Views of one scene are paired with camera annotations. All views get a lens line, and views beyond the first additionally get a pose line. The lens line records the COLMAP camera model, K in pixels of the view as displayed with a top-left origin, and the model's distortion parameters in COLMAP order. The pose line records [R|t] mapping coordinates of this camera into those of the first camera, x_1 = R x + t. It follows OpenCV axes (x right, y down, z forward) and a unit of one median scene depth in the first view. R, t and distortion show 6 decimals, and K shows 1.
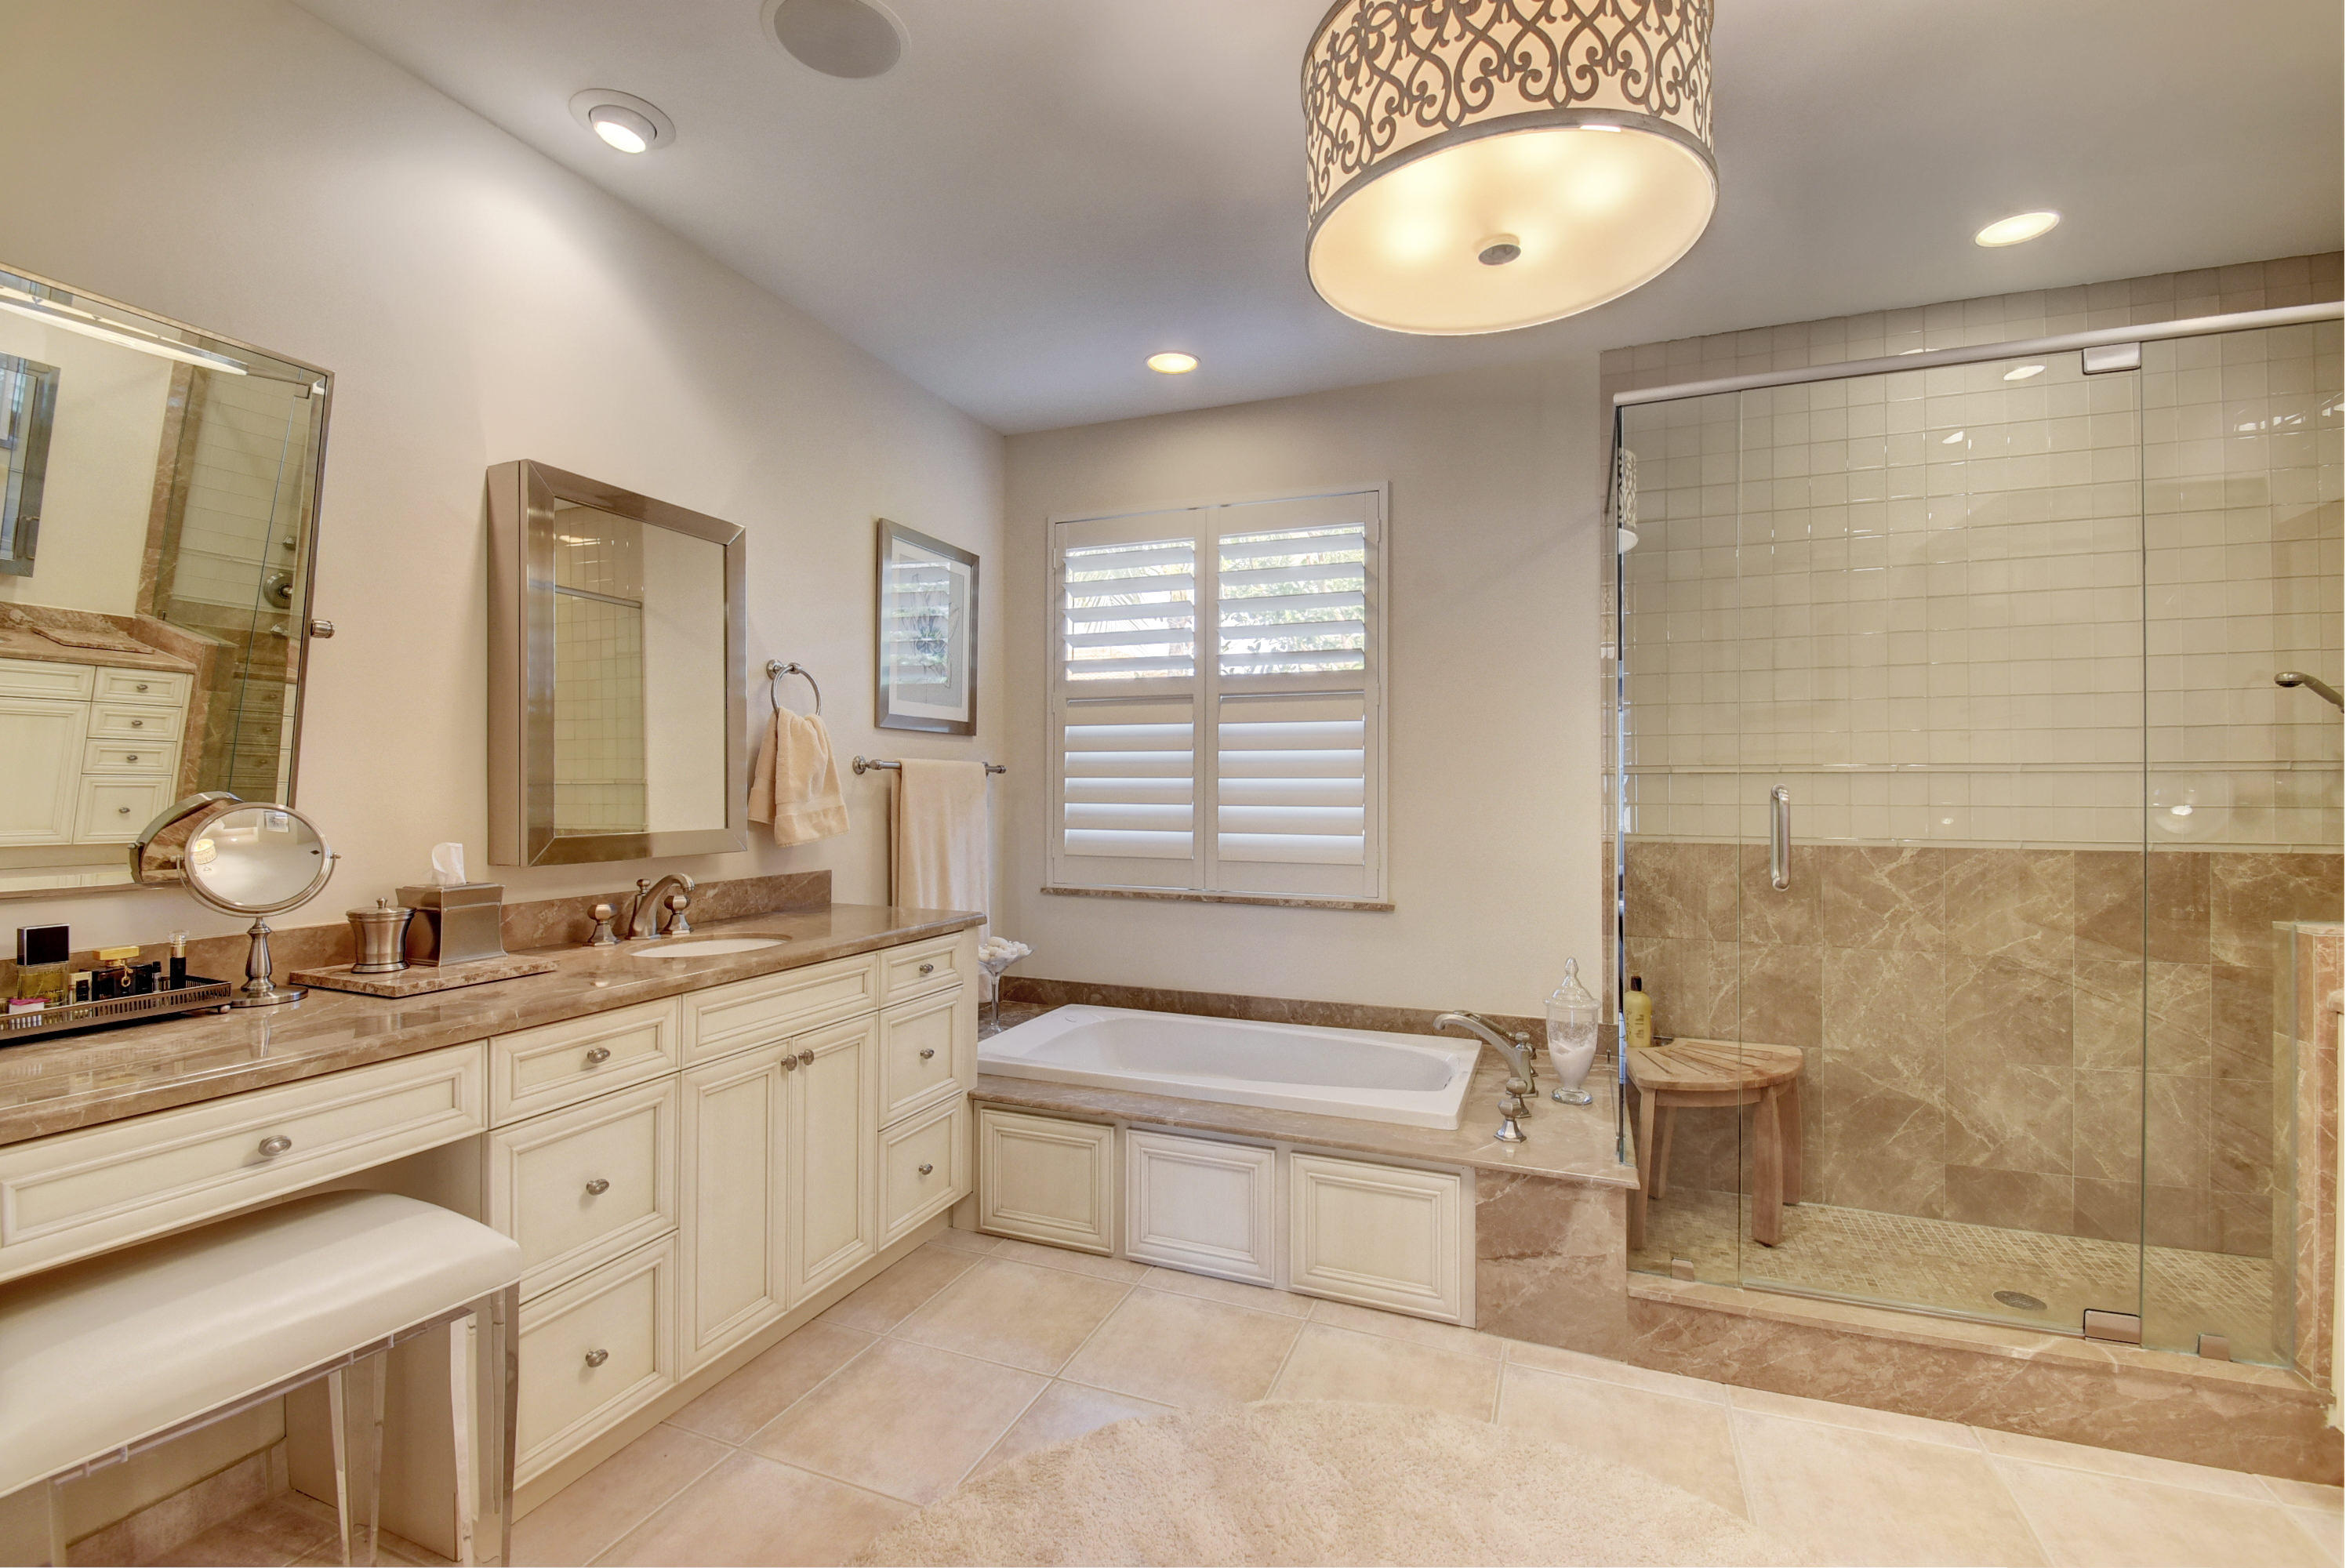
lens RADIAL K [[1029.3, 0, 1162.4], [0, 1029.3, 777.3], [0, 0, 1]] dist [0.005246, -0.011179]
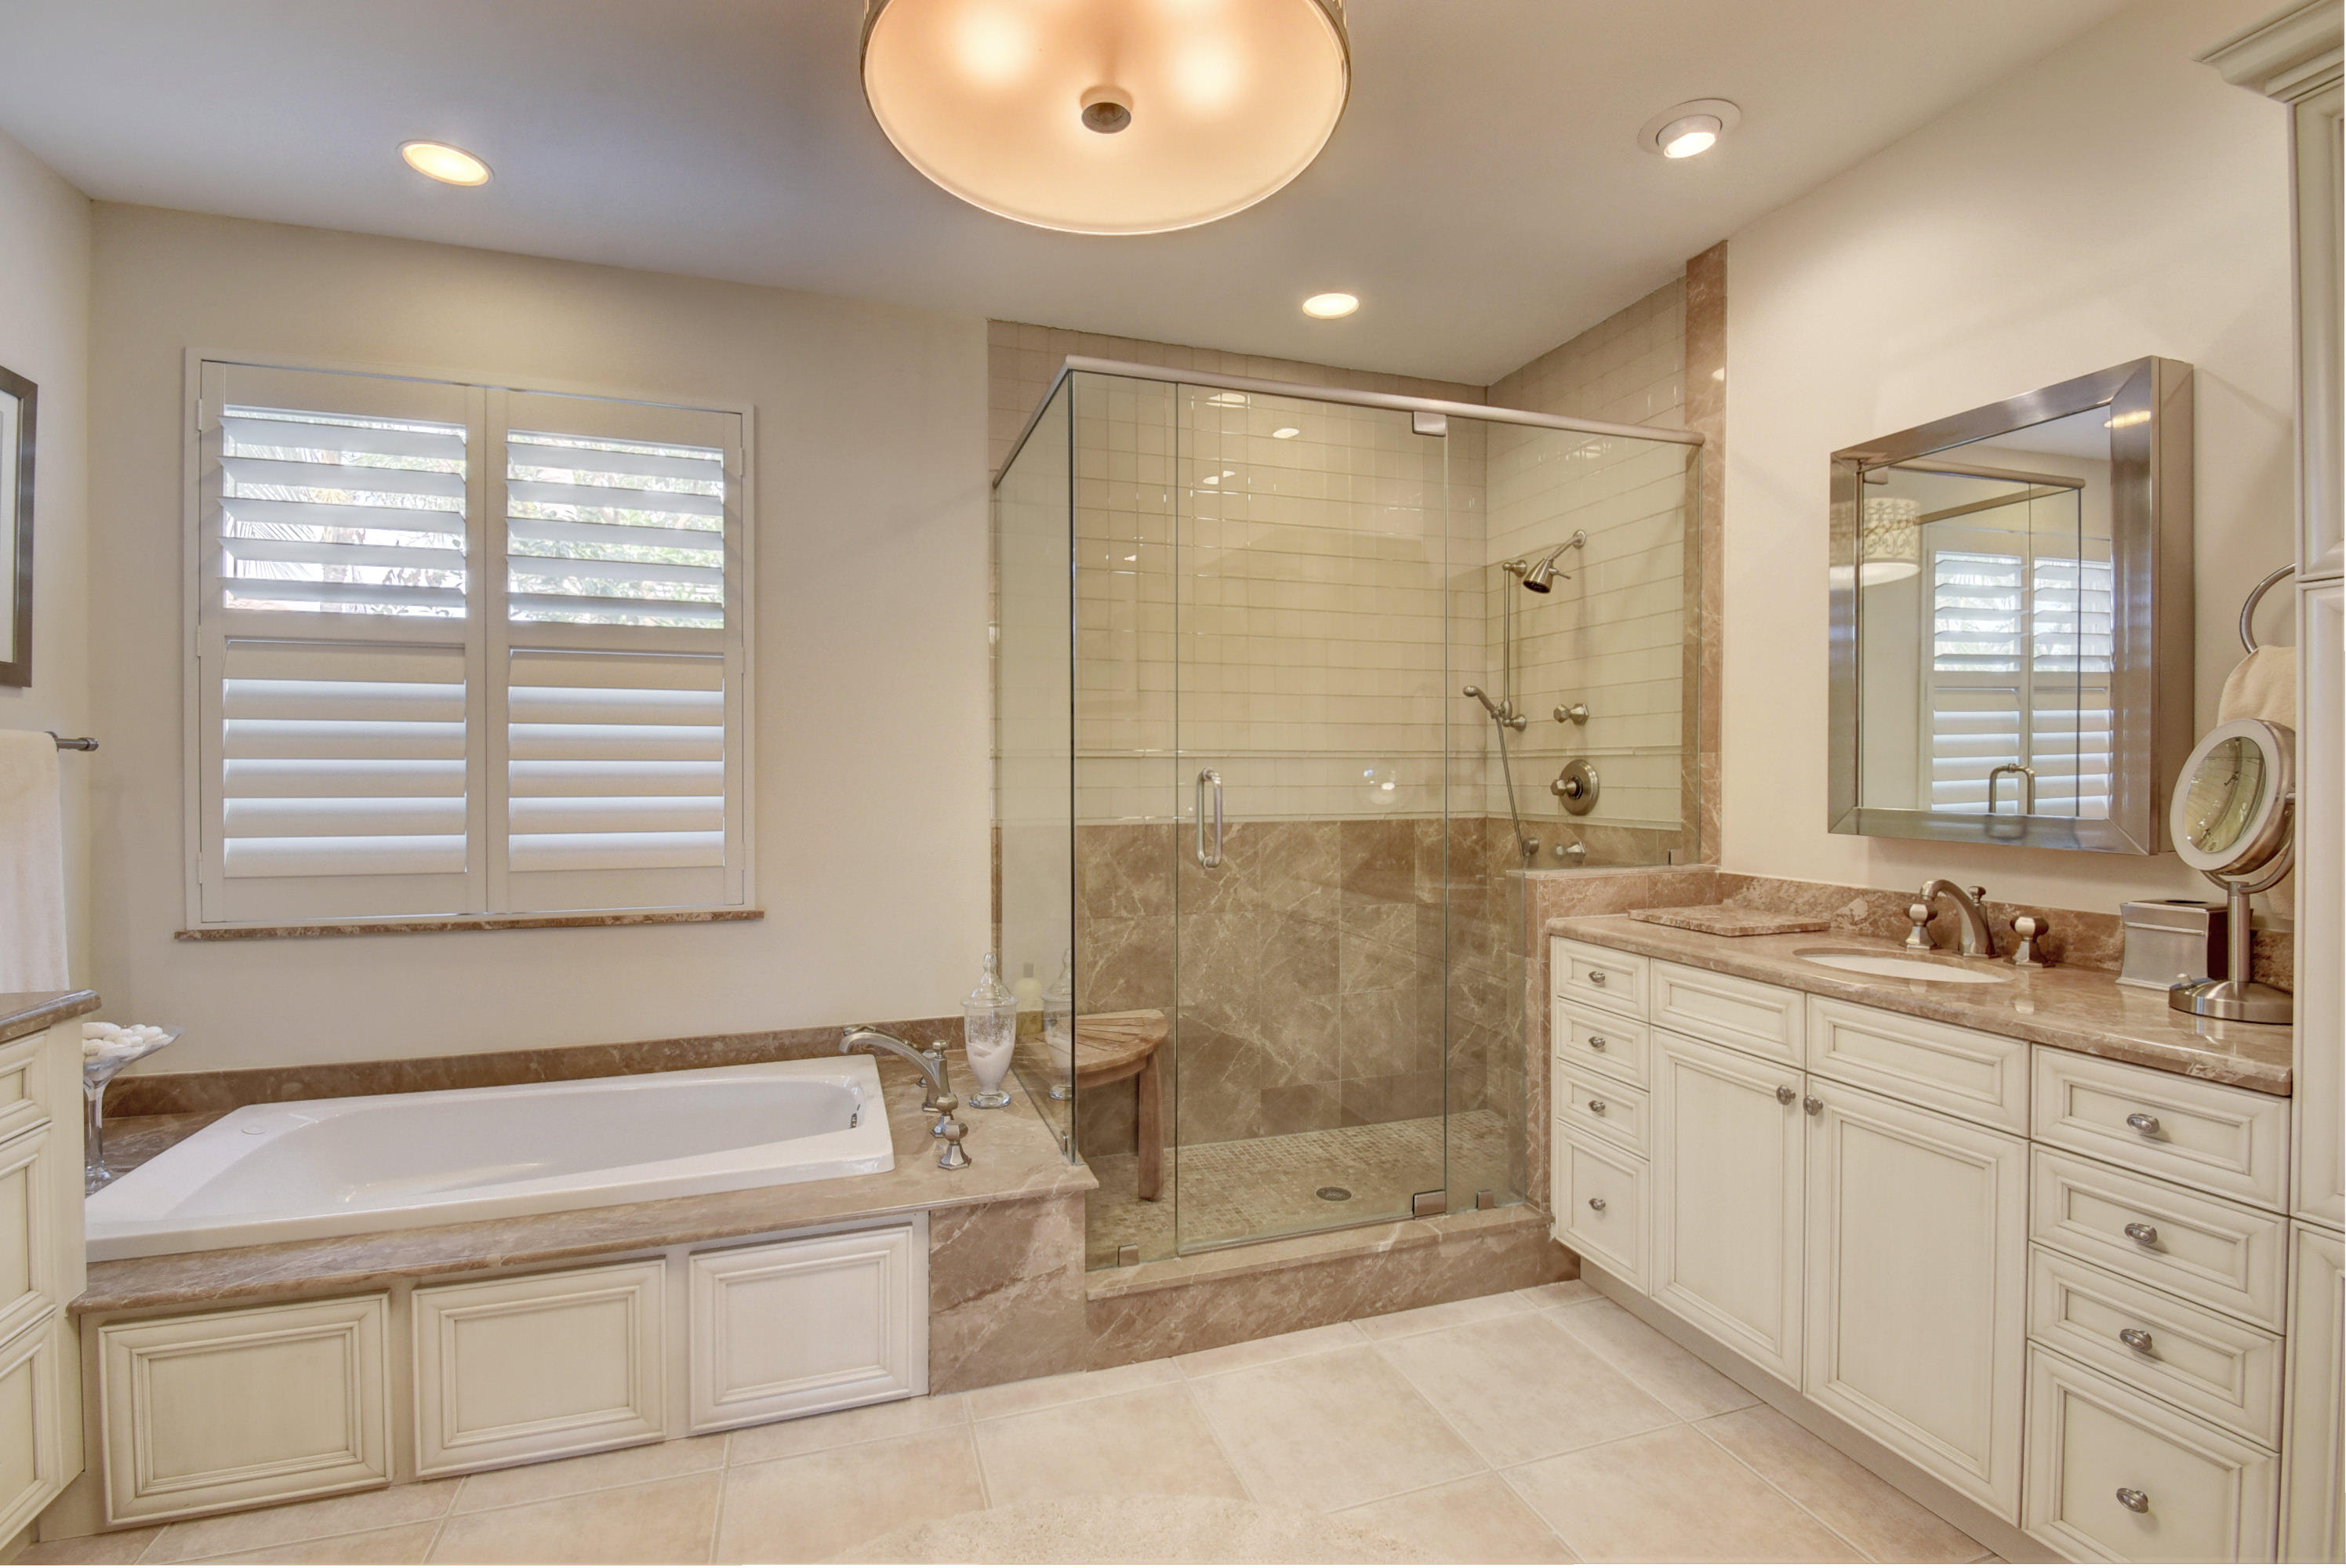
lens RADIAL K [[1029.3, 0, 1165.0], [0, 1029.3, 774.2], [0, 0, 1]] dist [0.005246, -0.011179]
pose [[0.760734, -0.004706, 0.649047, -0.095026], [-0.004089, 0.999919, 0.012043, 0.000228], [-0.649051, -0.011816, 0.760653, 0.191284]]
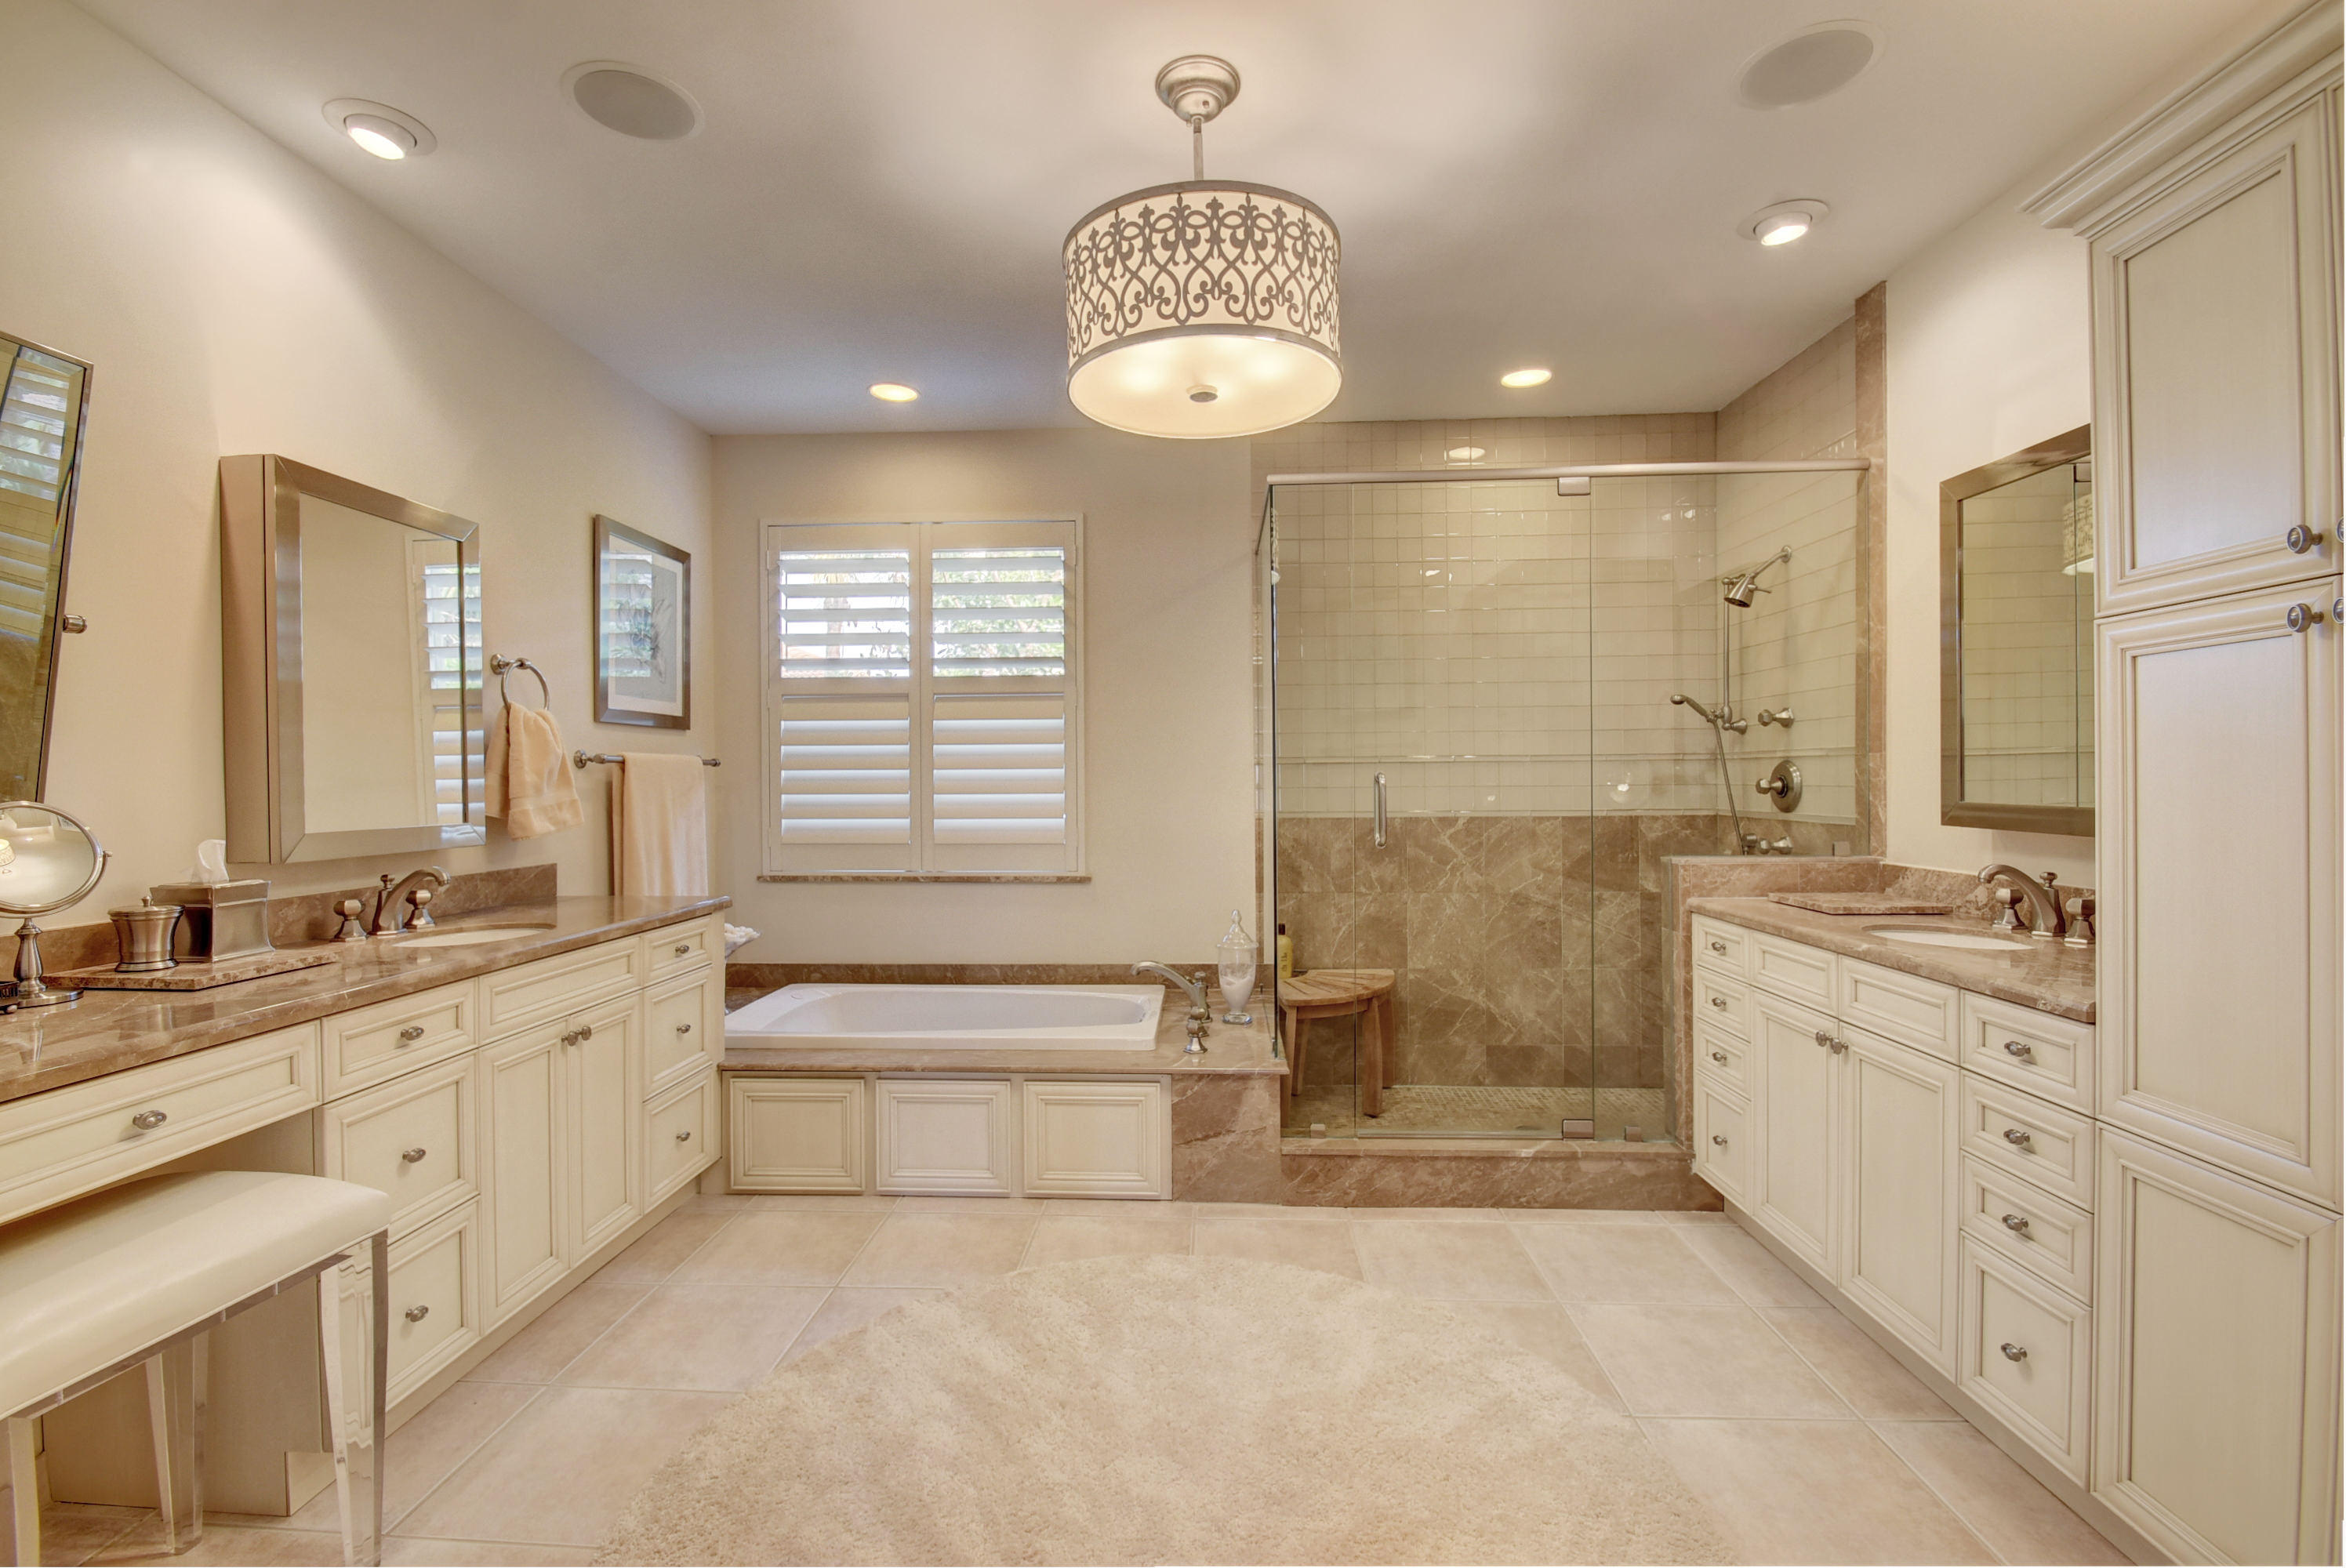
lens RADIAL K [[1029.3, 0, 1161.4], [0, 1029.3, 773.7], [0, 0, 1]] dist [0.005246, -0.011179]
pose [[0.945148, -0.008283, 0.326539, -0.107436], [0.006294, 0.999955, 0.007149, -0.001540], [-0.326583, -0.004702, 0.945157, -0.176564]]
